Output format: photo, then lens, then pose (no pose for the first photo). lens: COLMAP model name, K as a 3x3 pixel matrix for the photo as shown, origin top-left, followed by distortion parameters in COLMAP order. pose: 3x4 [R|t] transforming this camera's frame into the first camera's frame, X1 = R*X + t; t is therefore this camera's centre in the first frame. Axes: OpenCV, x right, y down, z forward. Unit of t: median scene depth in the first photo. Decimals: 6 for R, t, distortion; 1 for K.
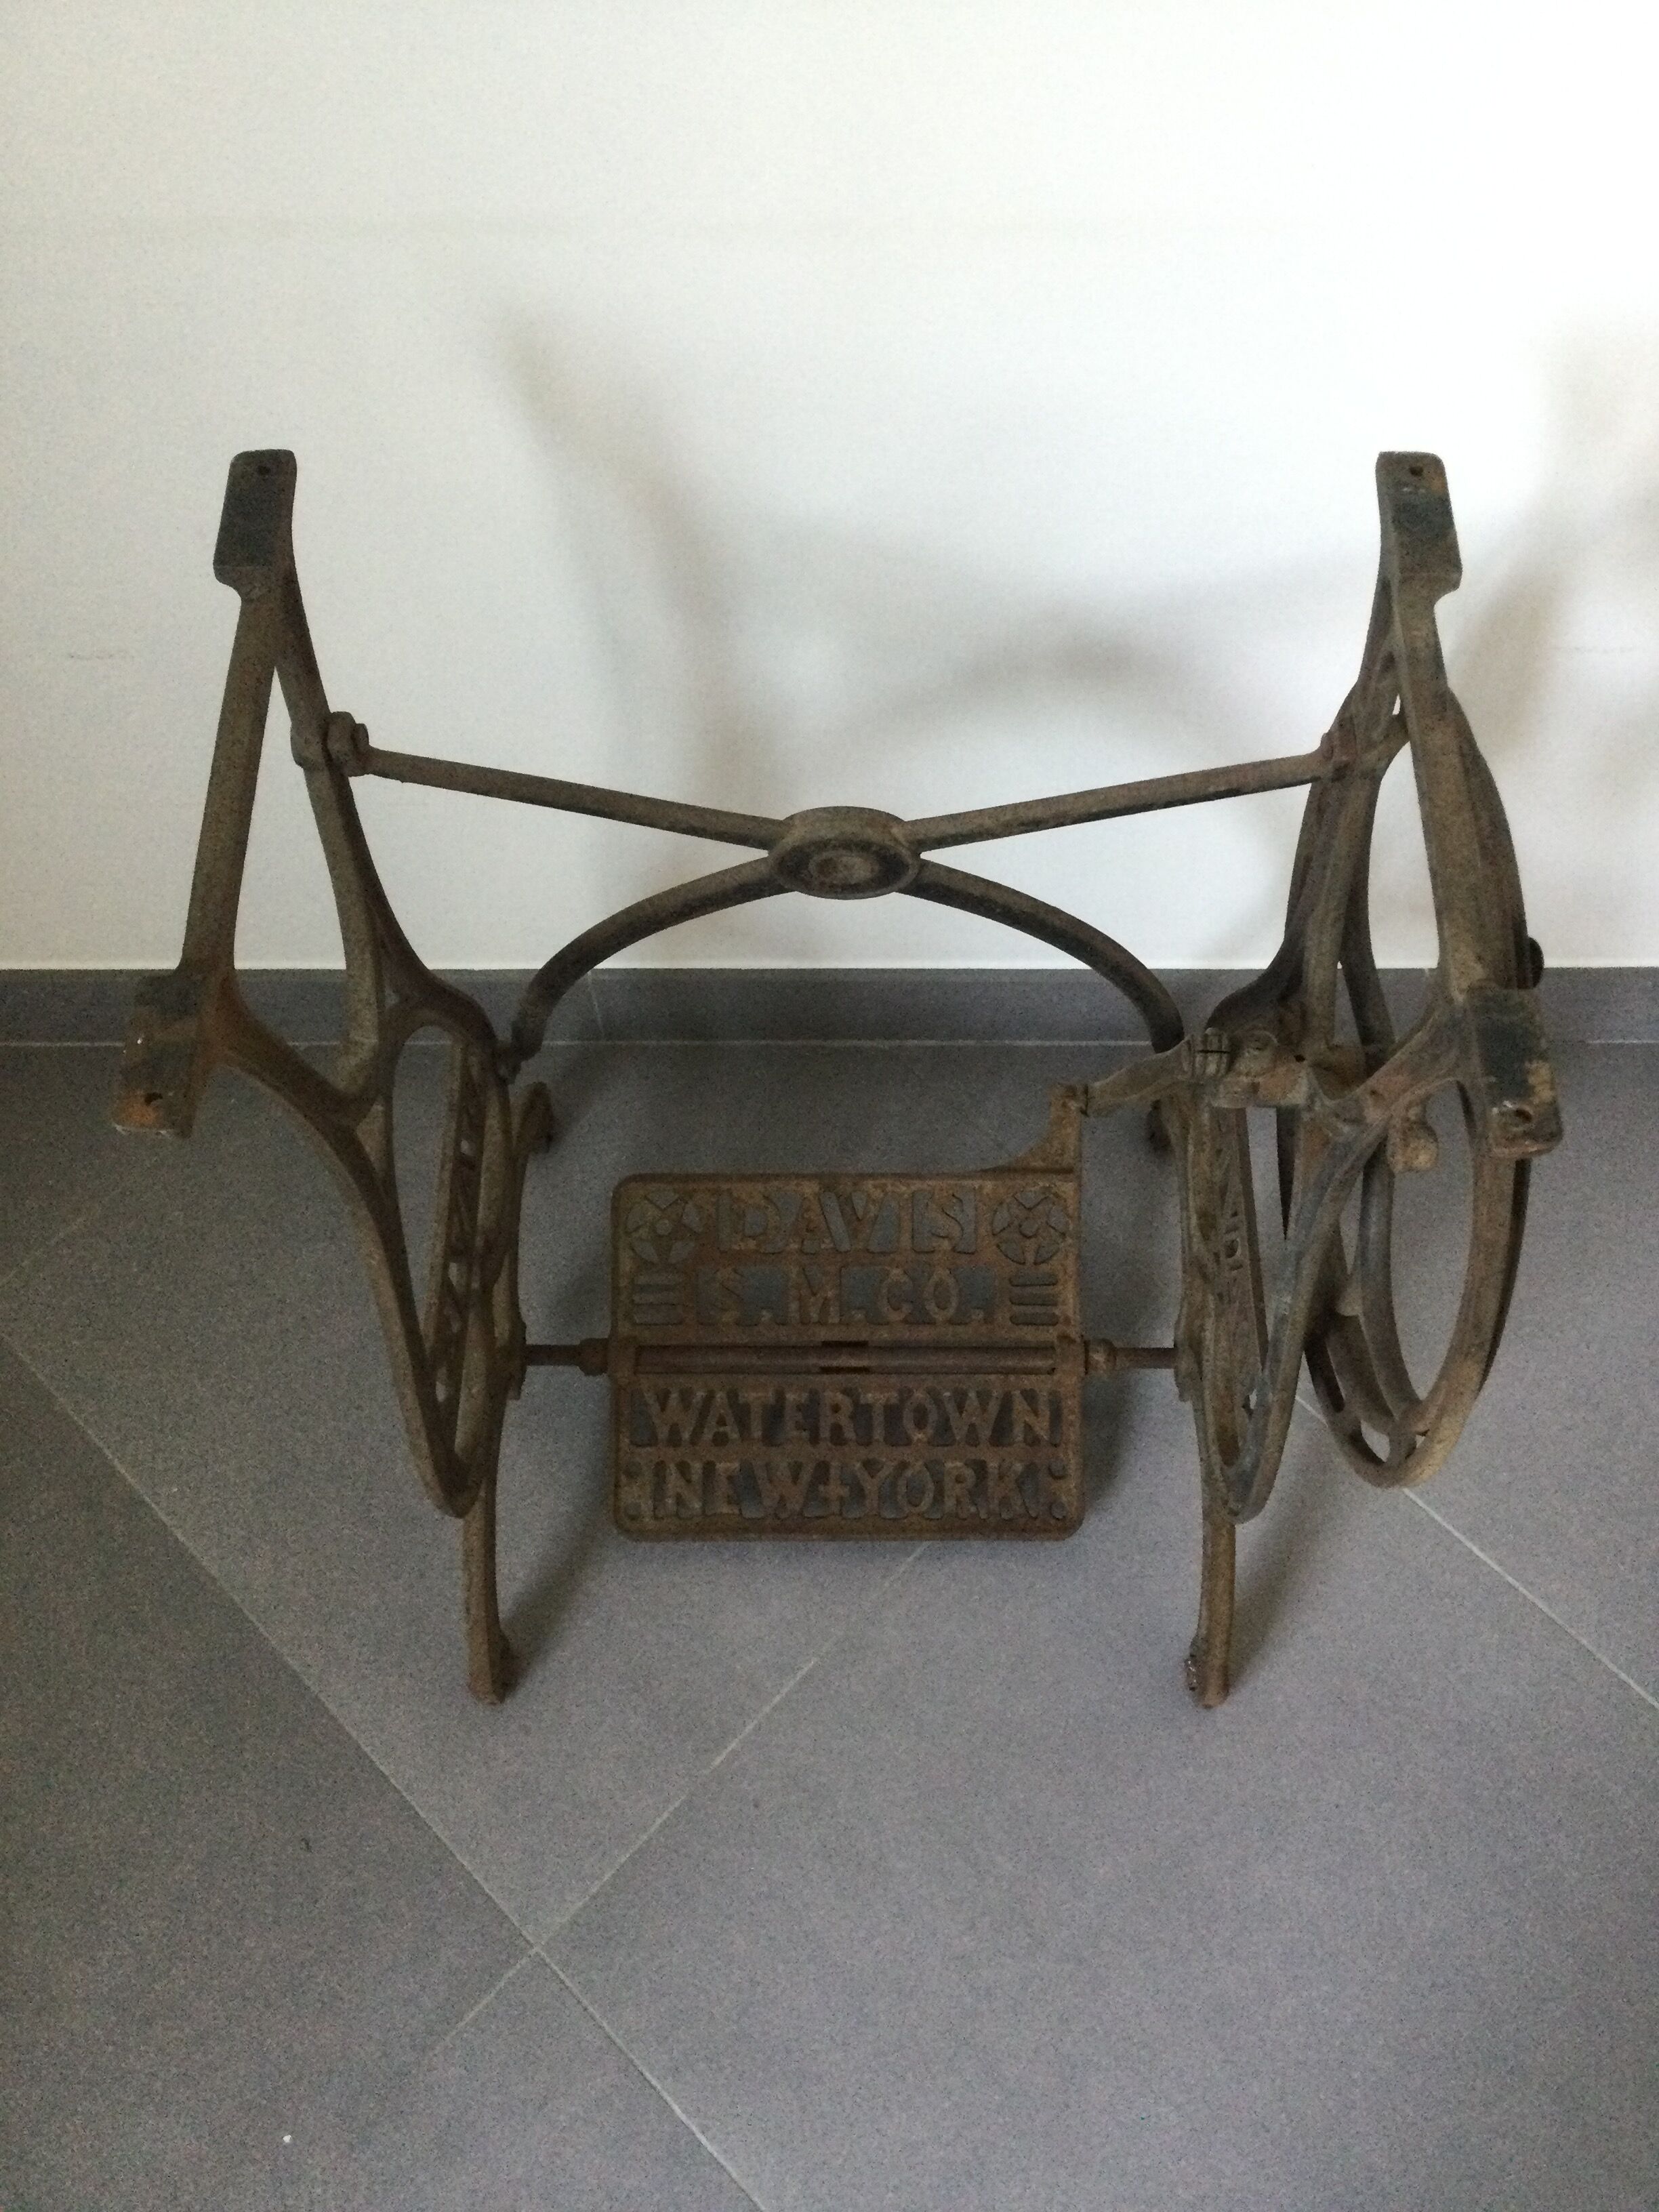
lens RADIAL K [[1990.8, 0, 844.0], [0, 1990.8, 1105.5], [0, 0, 1]] dist [0.089188, -0.074590]
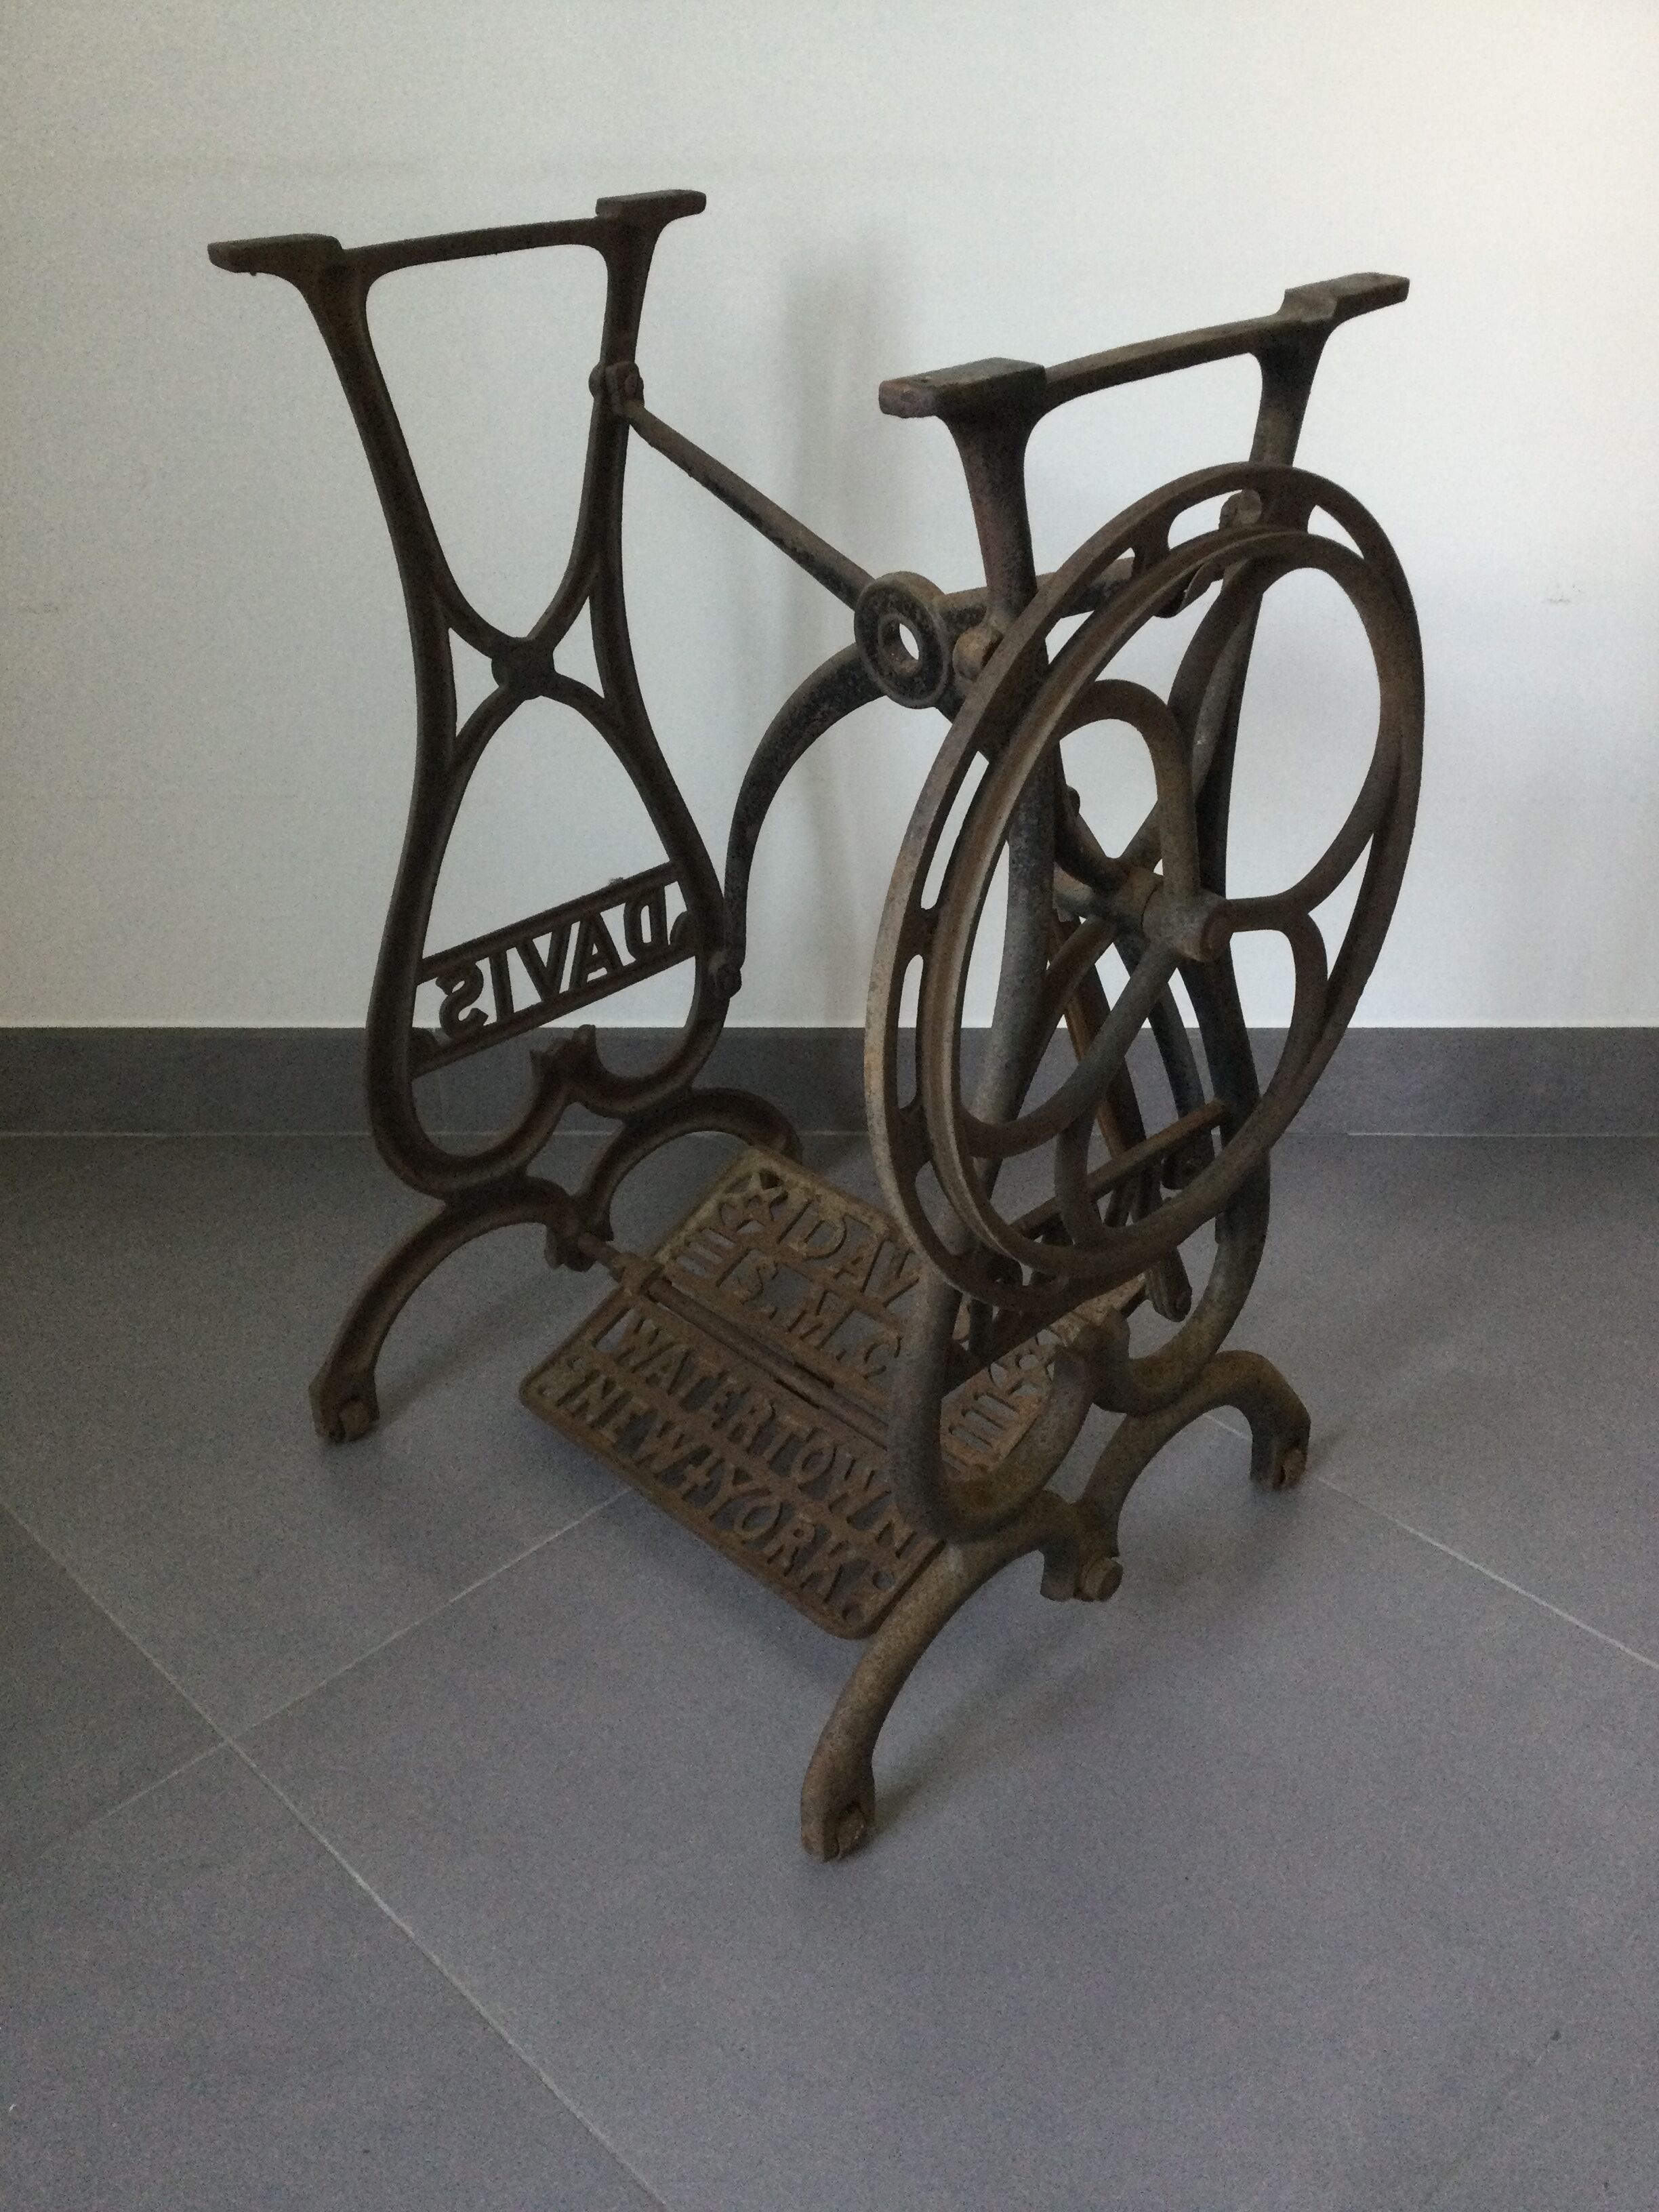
lens RADIAL K [[1990.8, 0, 818.3], [0, 1990.8, 1091.0], [0, 0, 1]] dist [0.089188, -0.074590]
pose [[0.704200, 0.358700, -0.612728, 0.542551], [-0.630746, 0.712276, -0.307931, 0.316144], [0.325977, 0.603321, 0.727834, 0.230783]]
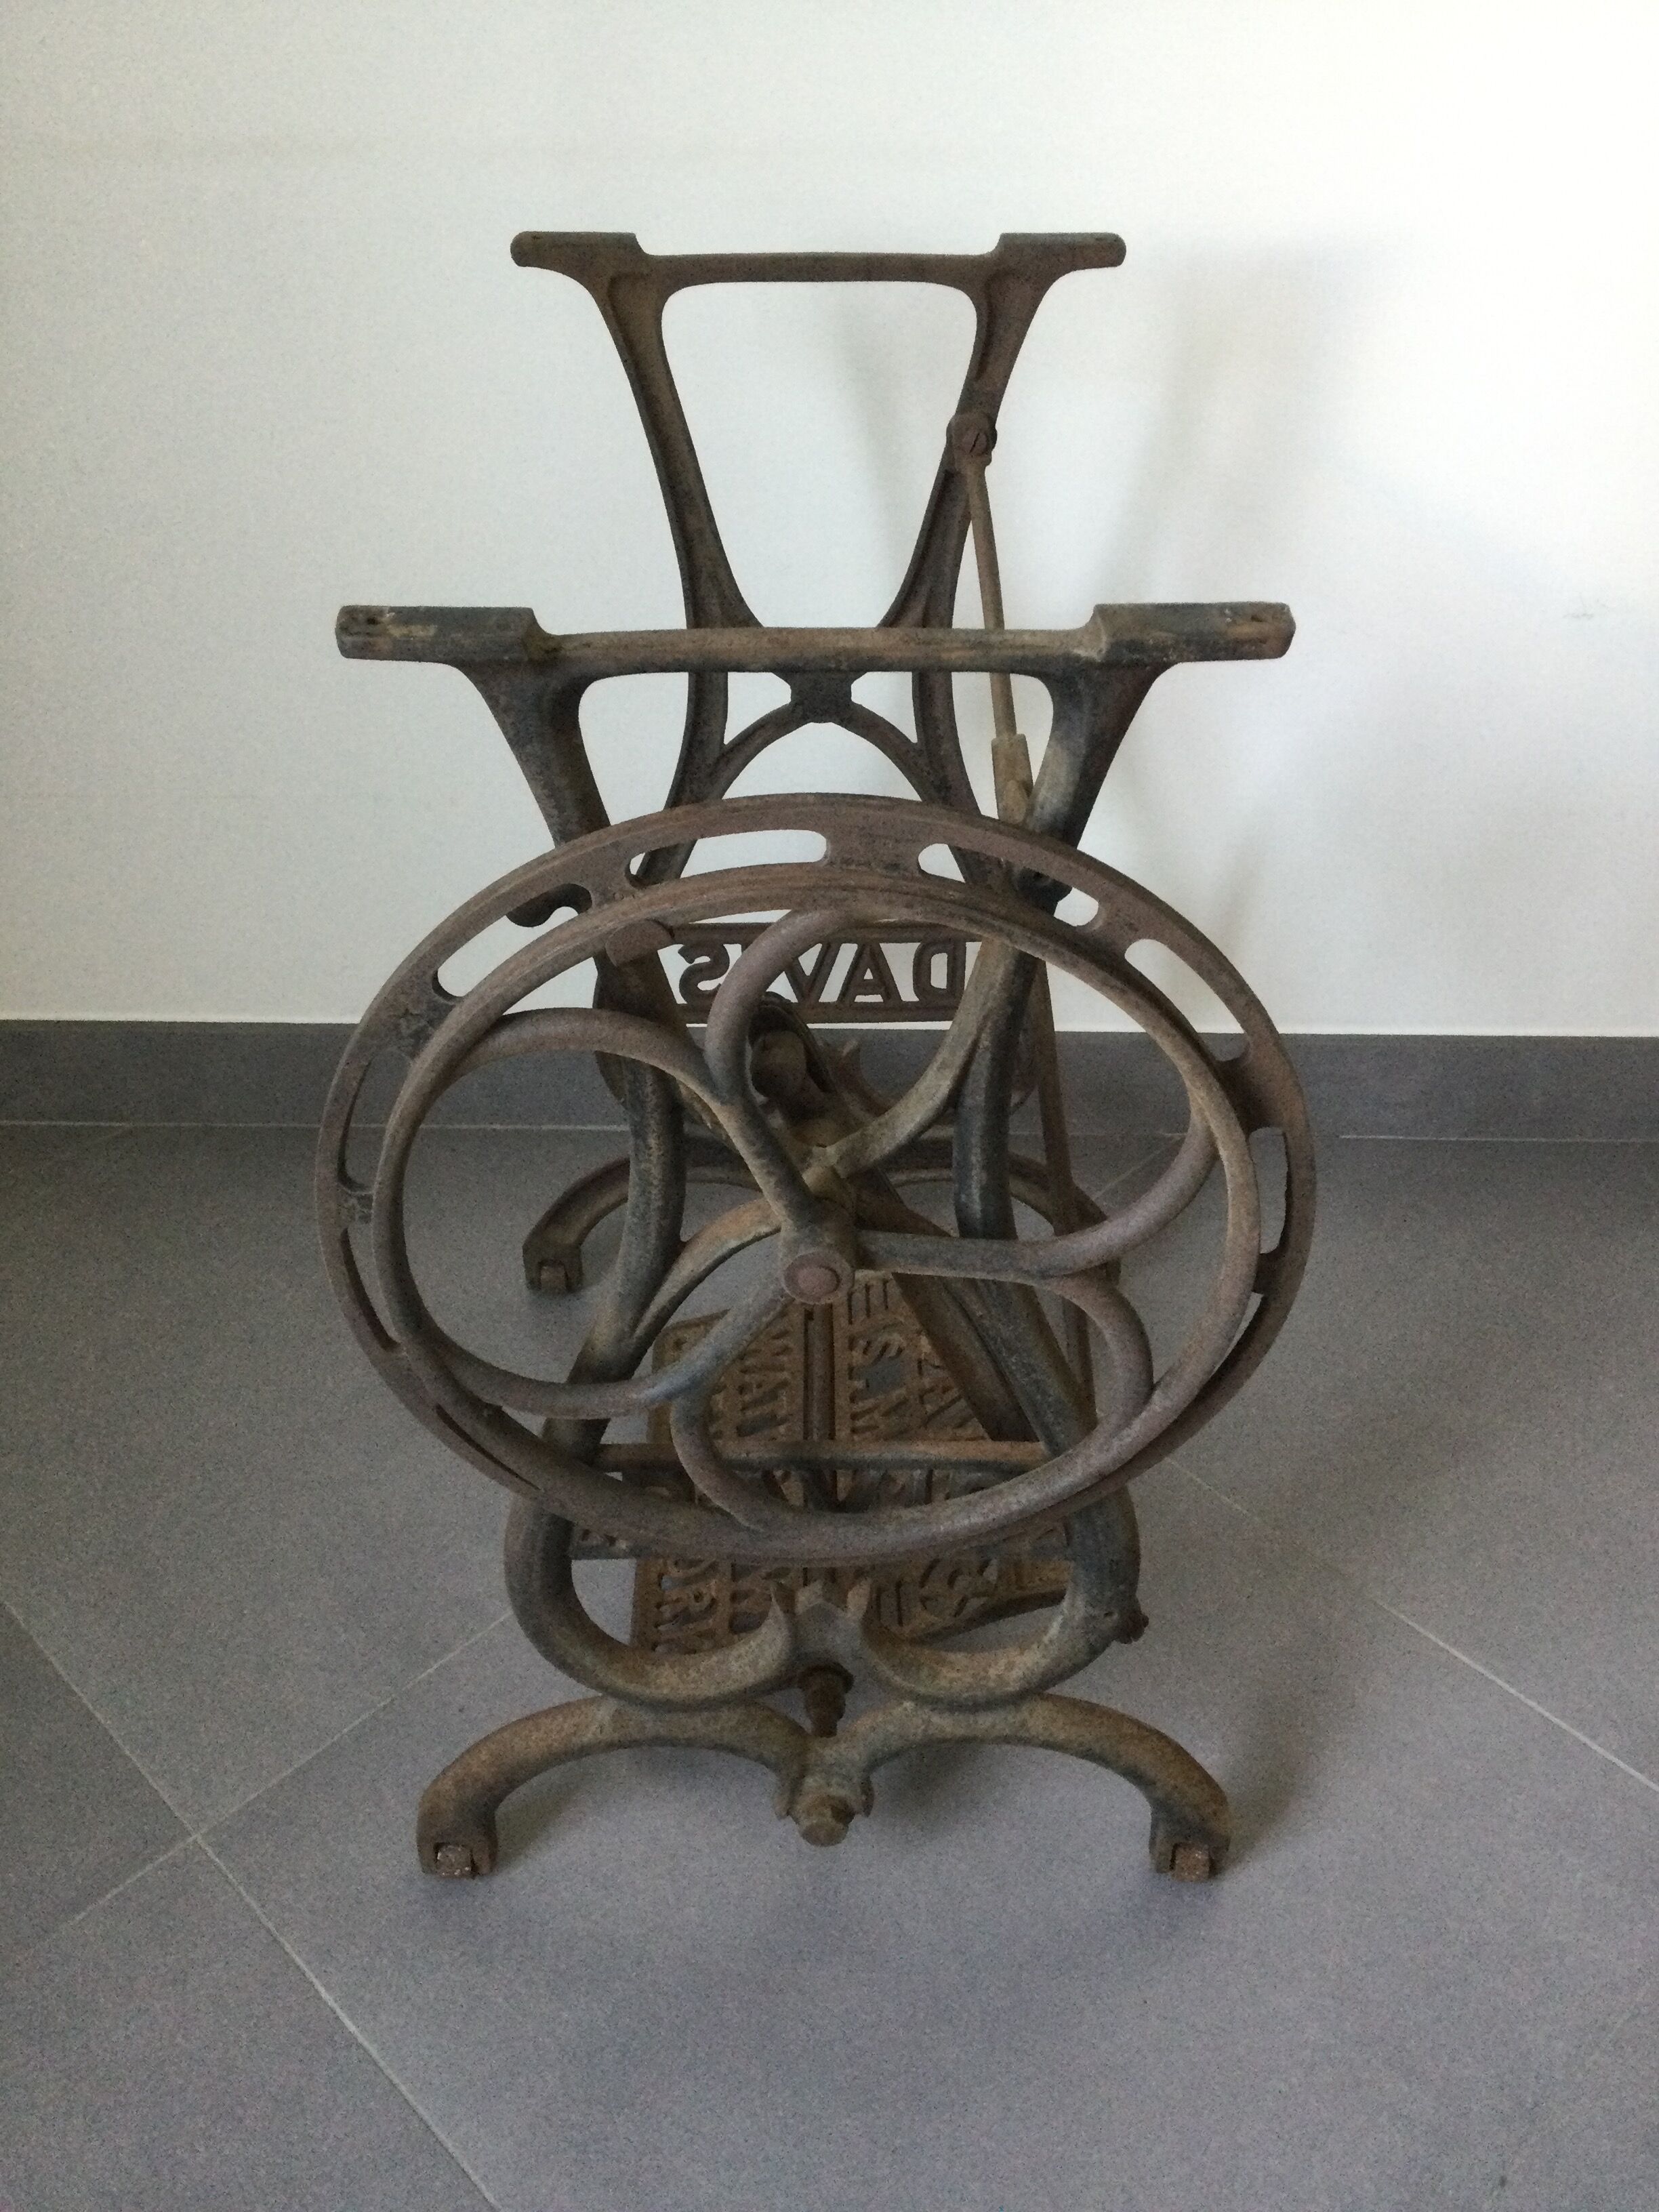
lens RADIAL K [[1990.8, 0, 837.8], [0, 1990.8, 1086.7], [0, 0, 1]] dist [0.089188, -0.074590]
pose [[0.016089, 0.604818, -0.796202, 0.636277], [-0.893746, 0.365716, 0.259749, -0.186150], [0.448284, 0.707423, 0.546437, 0.374416]]
